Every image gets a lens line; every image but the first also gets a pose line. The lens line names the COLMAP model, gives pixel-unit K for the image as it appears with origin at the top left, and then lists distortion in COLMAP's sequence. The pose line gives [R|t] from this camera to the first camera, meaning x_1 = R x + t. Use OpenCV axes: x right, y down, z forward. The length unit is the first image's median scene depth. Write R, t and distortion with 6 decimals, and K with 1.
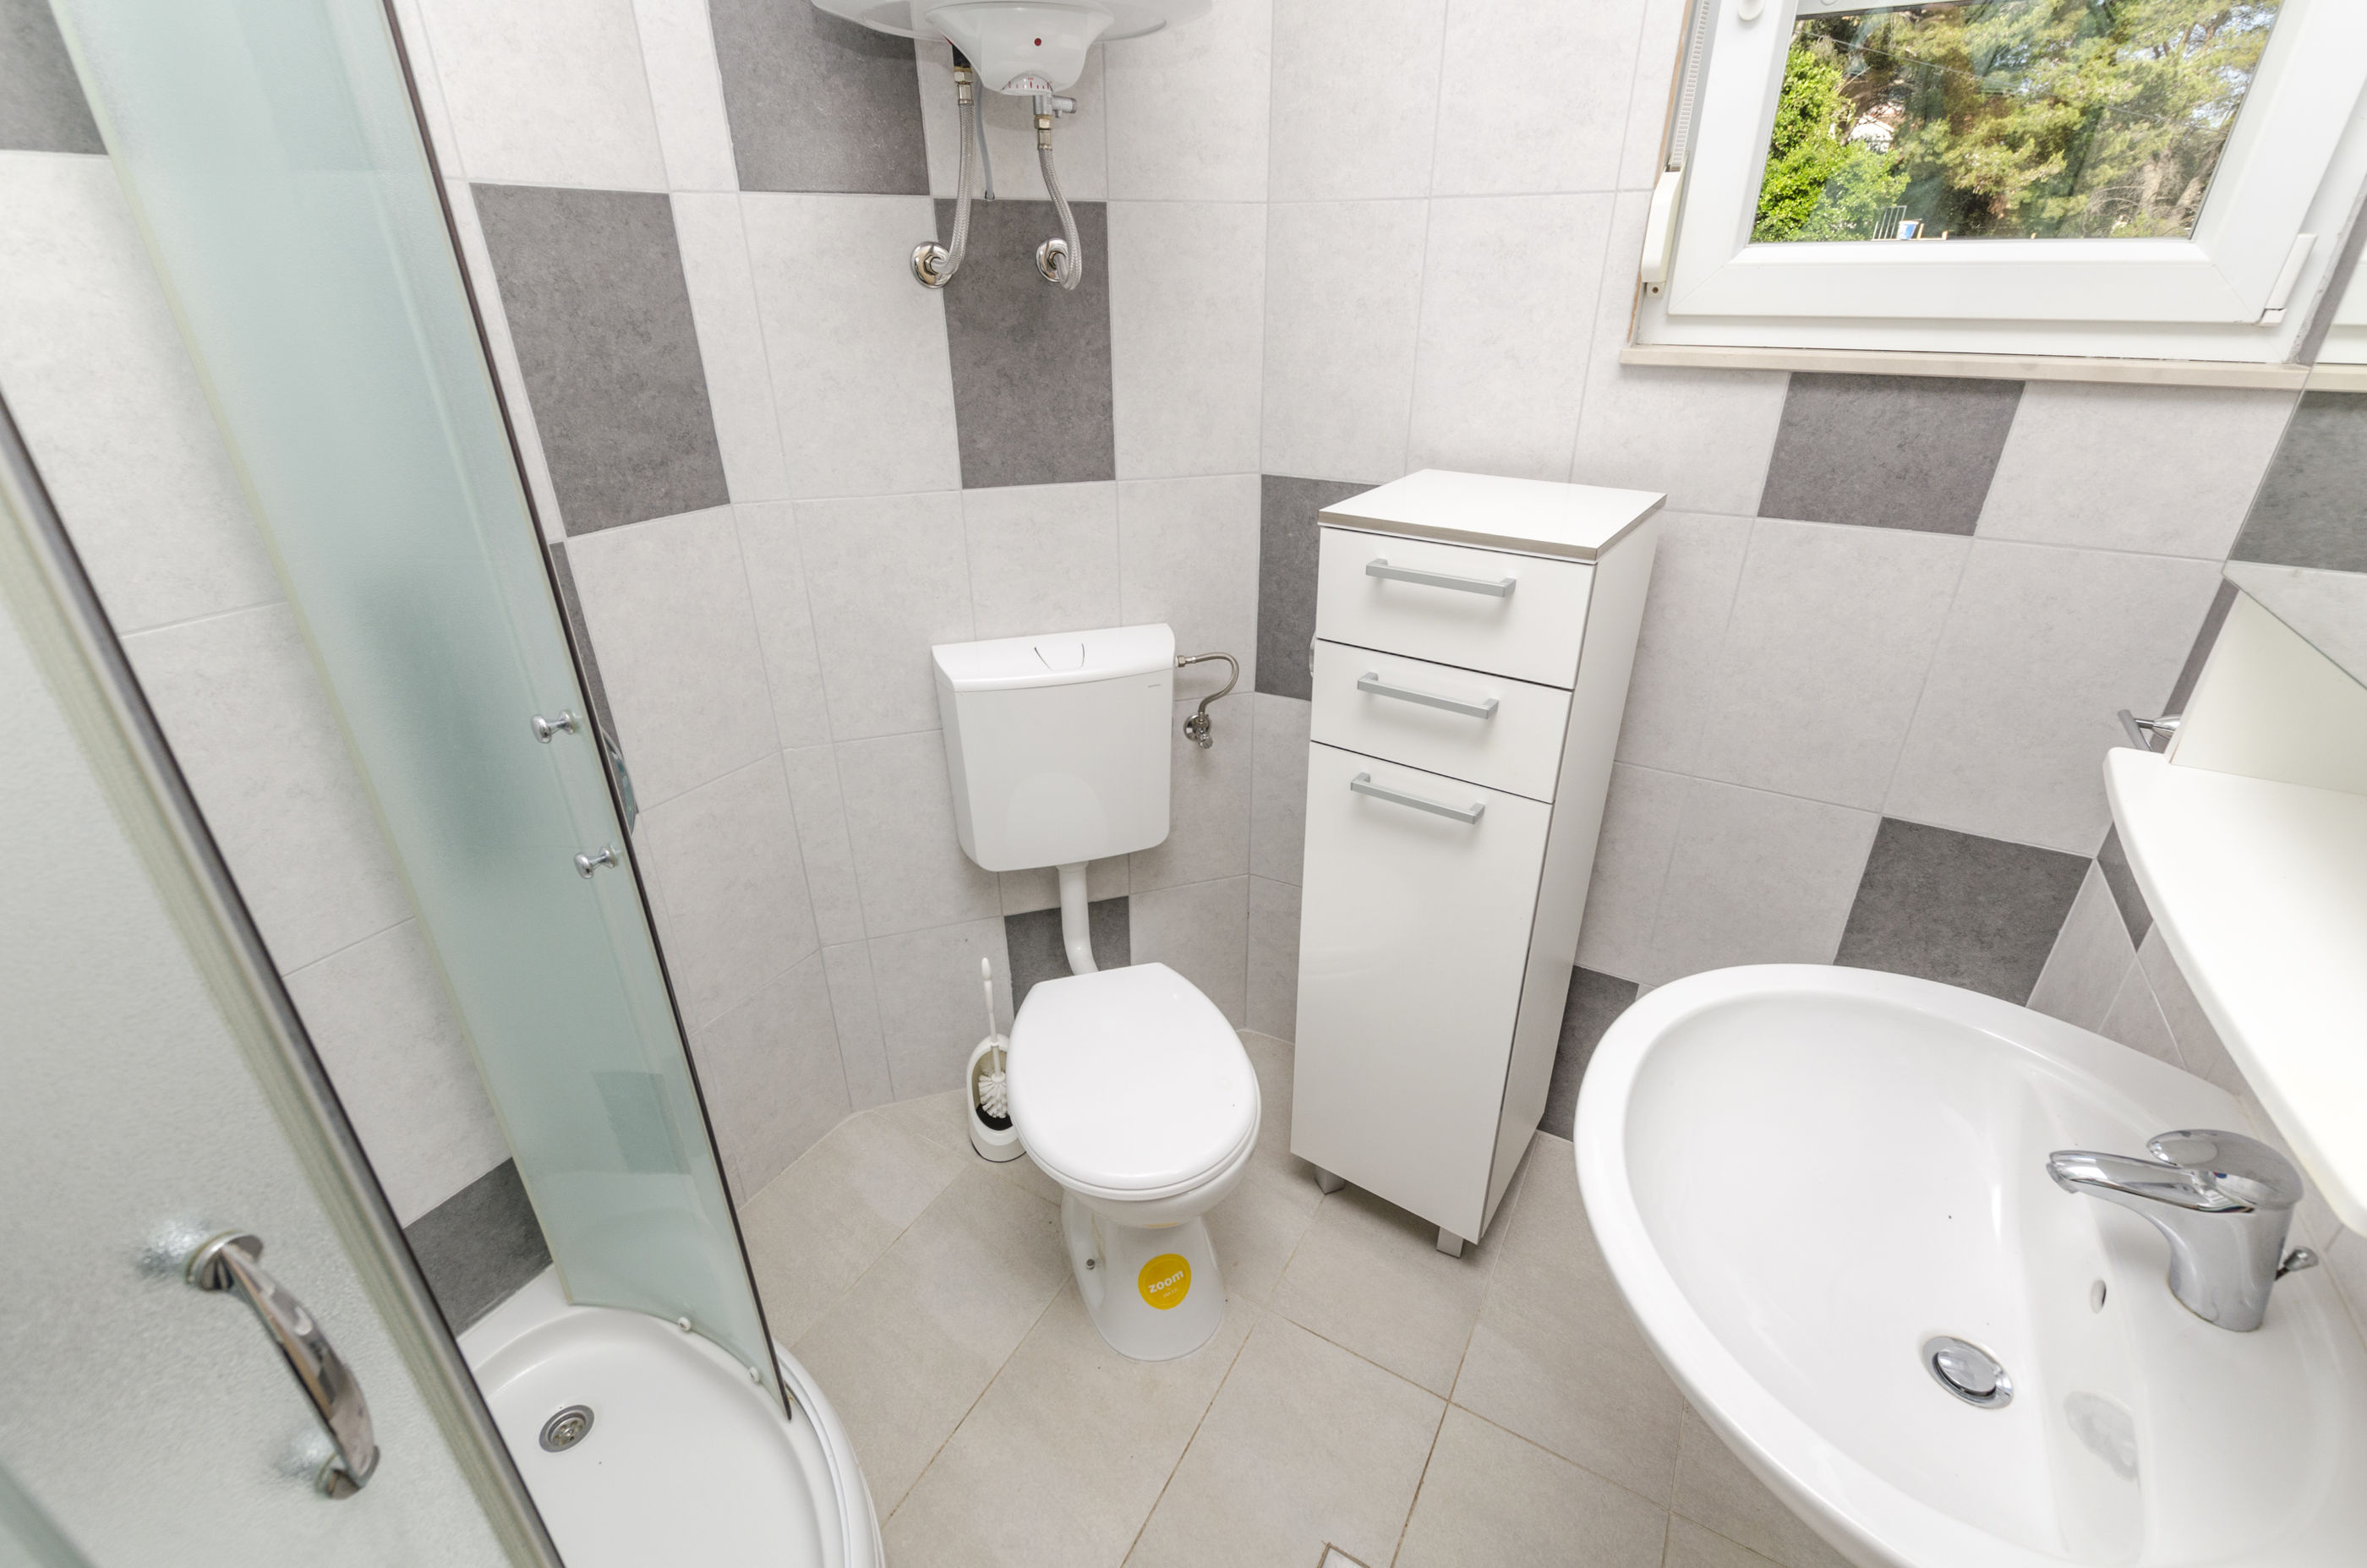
lens RADIAL K [[1032.9, 0, 1185.3], [0, 1032.9, 770.1], [0, 0, 1]] dist [0.003938, -0.004100]
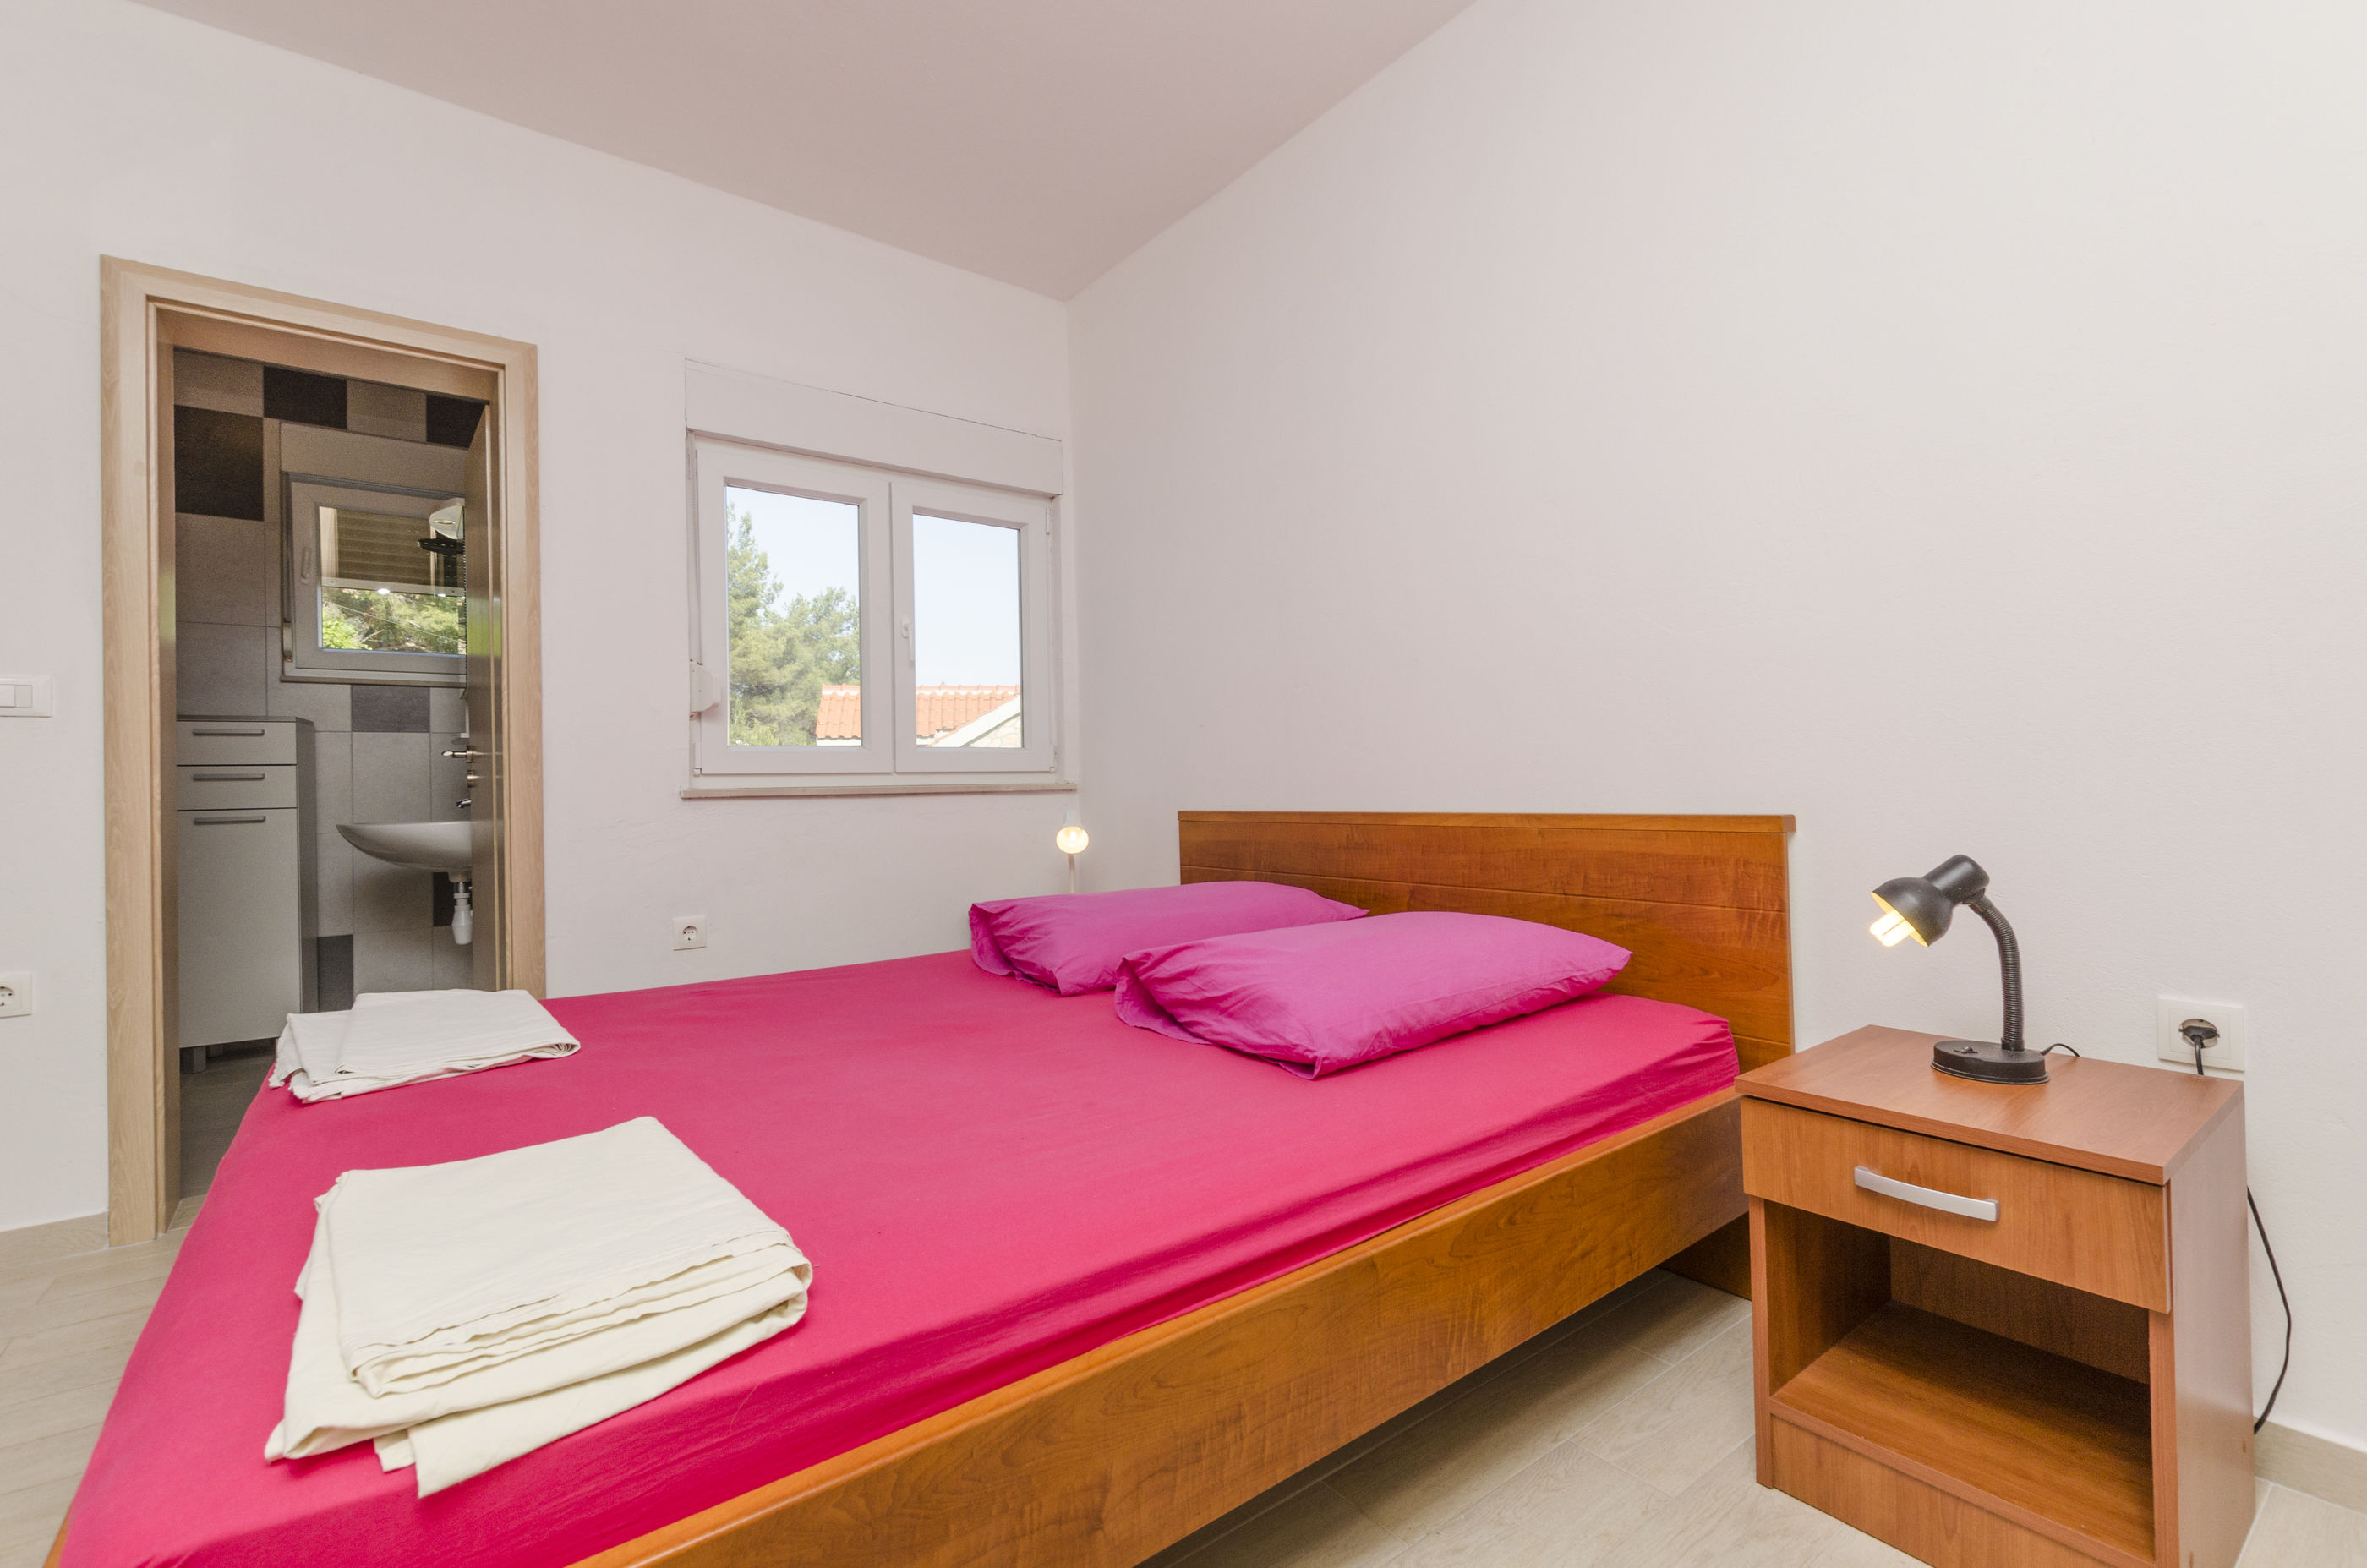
lens RADIAL K [[1032.9, 0, 1178.7], [0, 1032.9, 784.3], [0, 0, 1]] dist [0.003938, -0.004100]
pose [[0.398967, -0.006227, 0.916944, -0.980872], [0.417902, 0.891325, -0.175778, 1.148544], [-0.816201, 0.453322, 0.358211, -1.541254]]
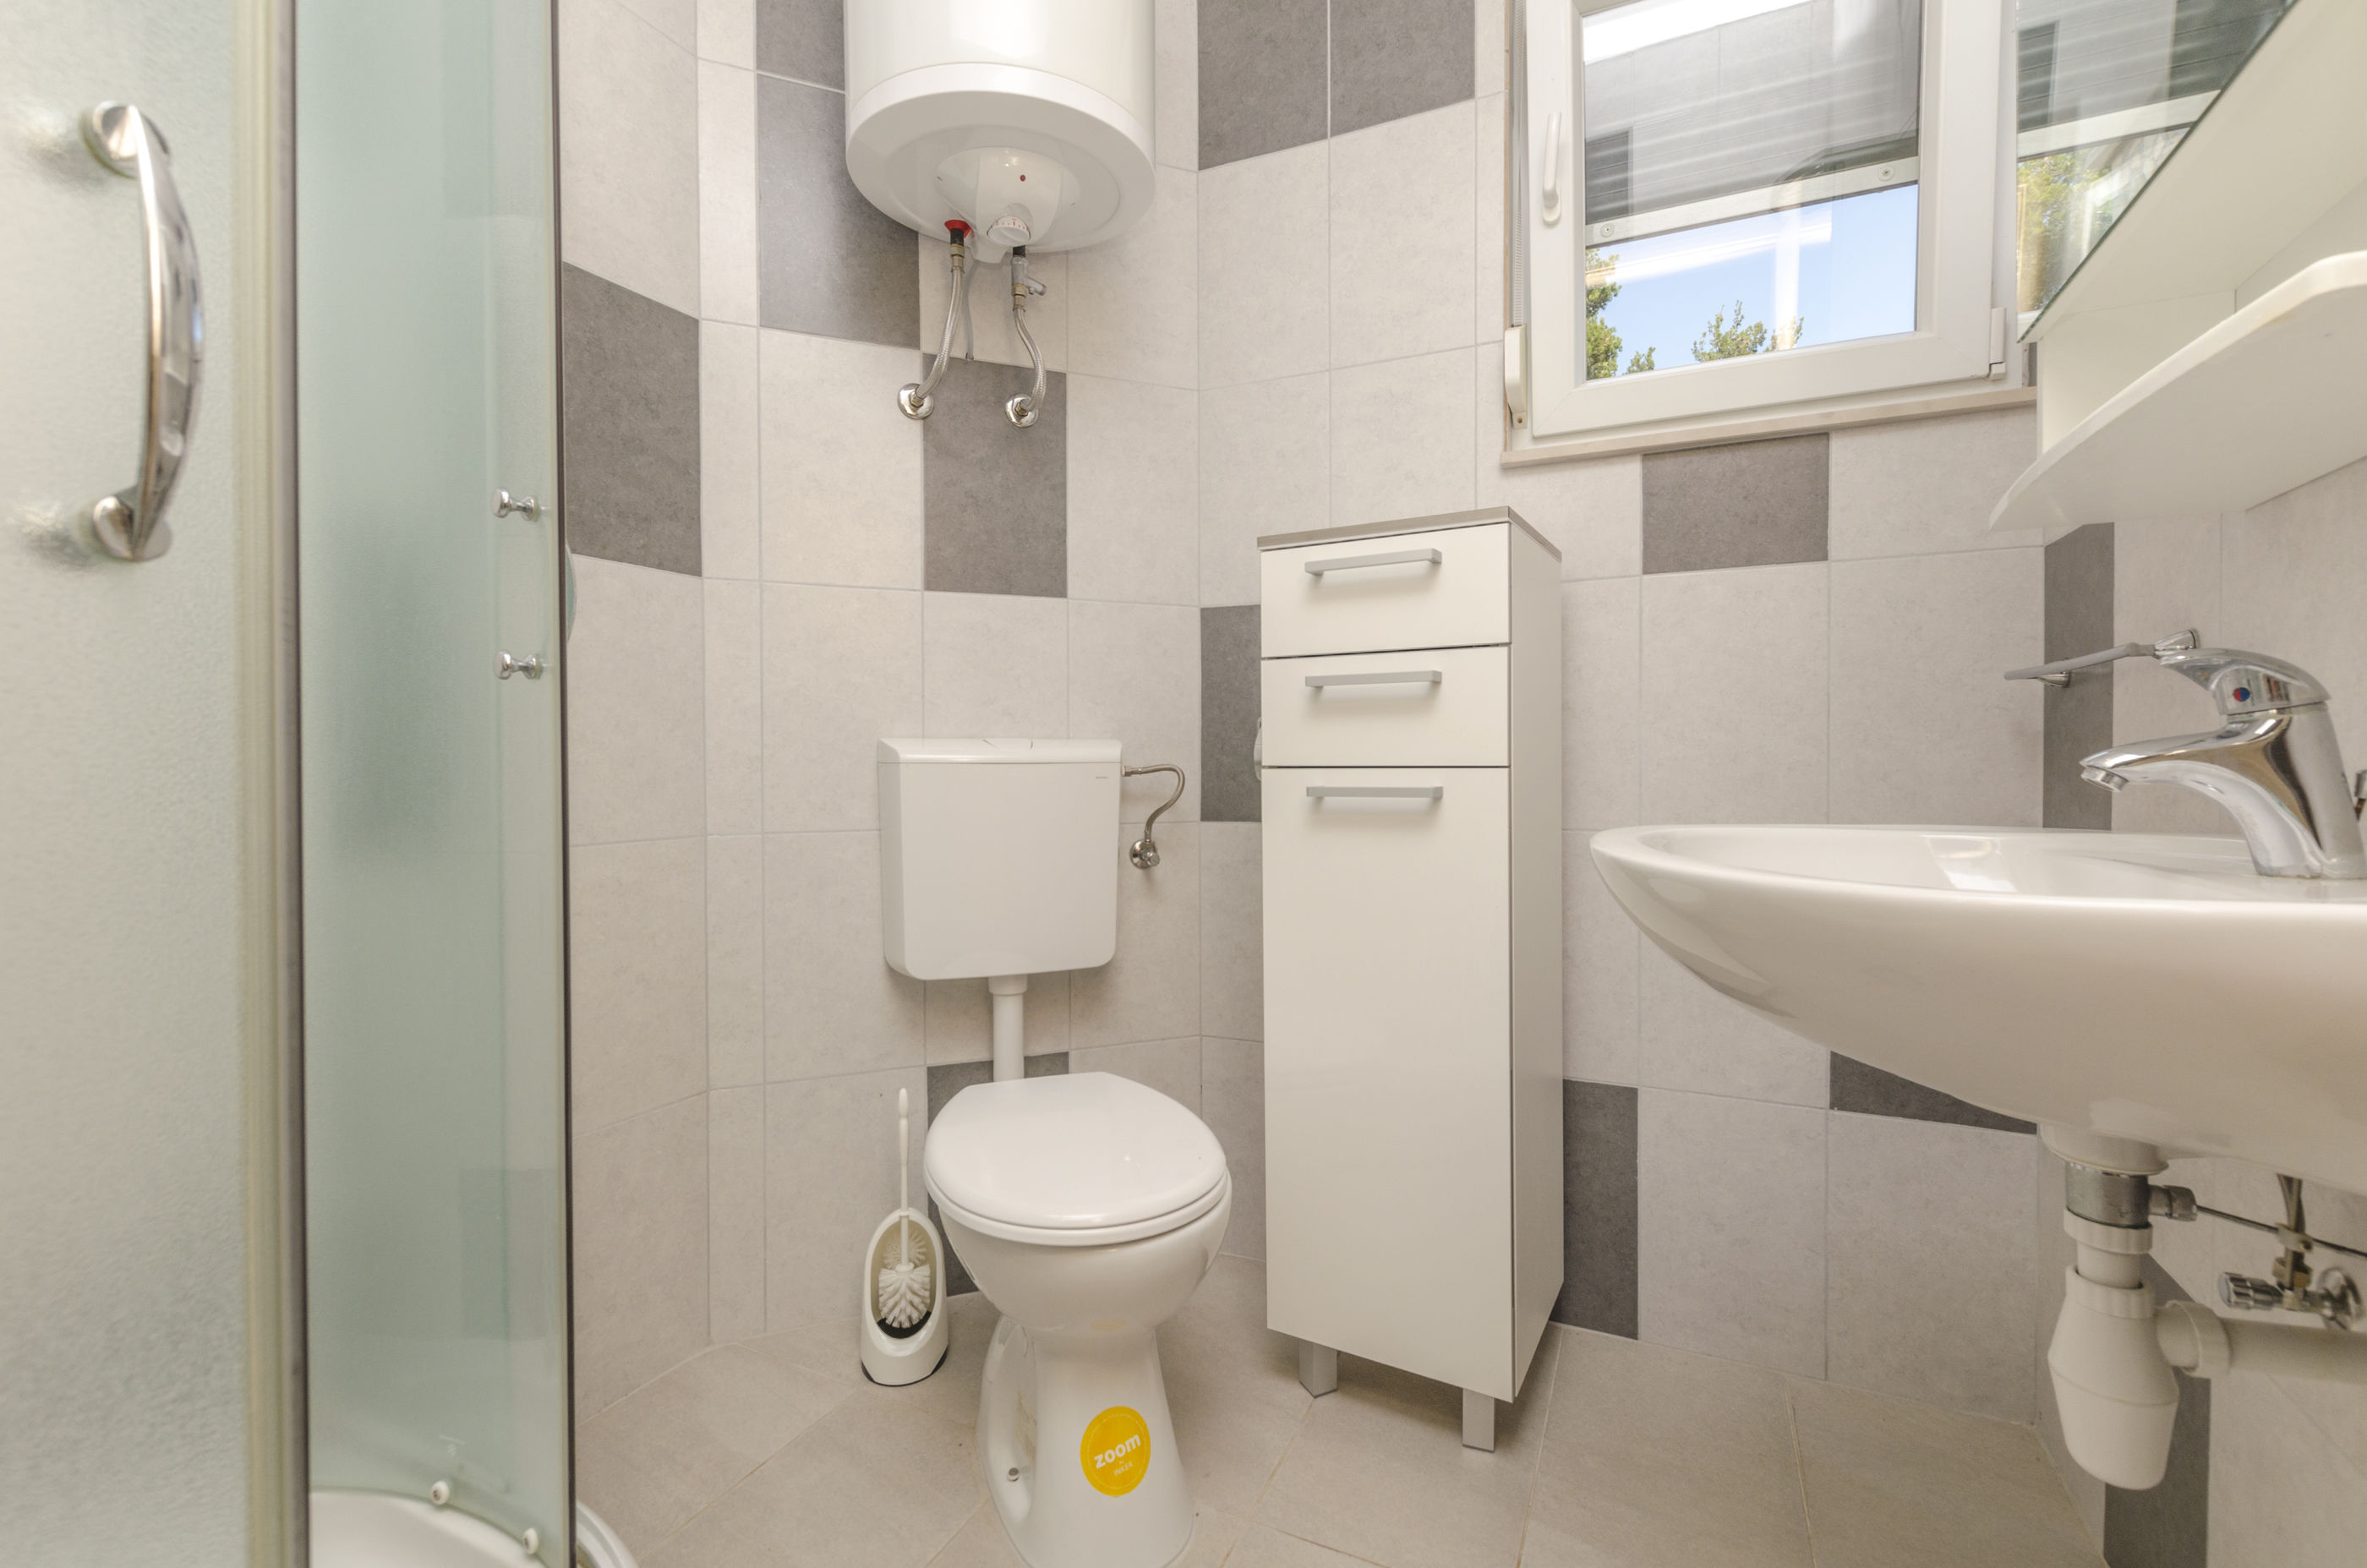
lens RADIAL K [[1032.9, 0, 1188.5], [0, 1032.9, 776.6], [0, 0, 1]] dist [0.003938, -0.004100]
pose [[0.997332, -0.001440, 0.072983, -0.020568], [0.033363, 0.898259, -0.438199, 0.380095], [-0.064927, 0.439465, 0.895910, 0.105792]]
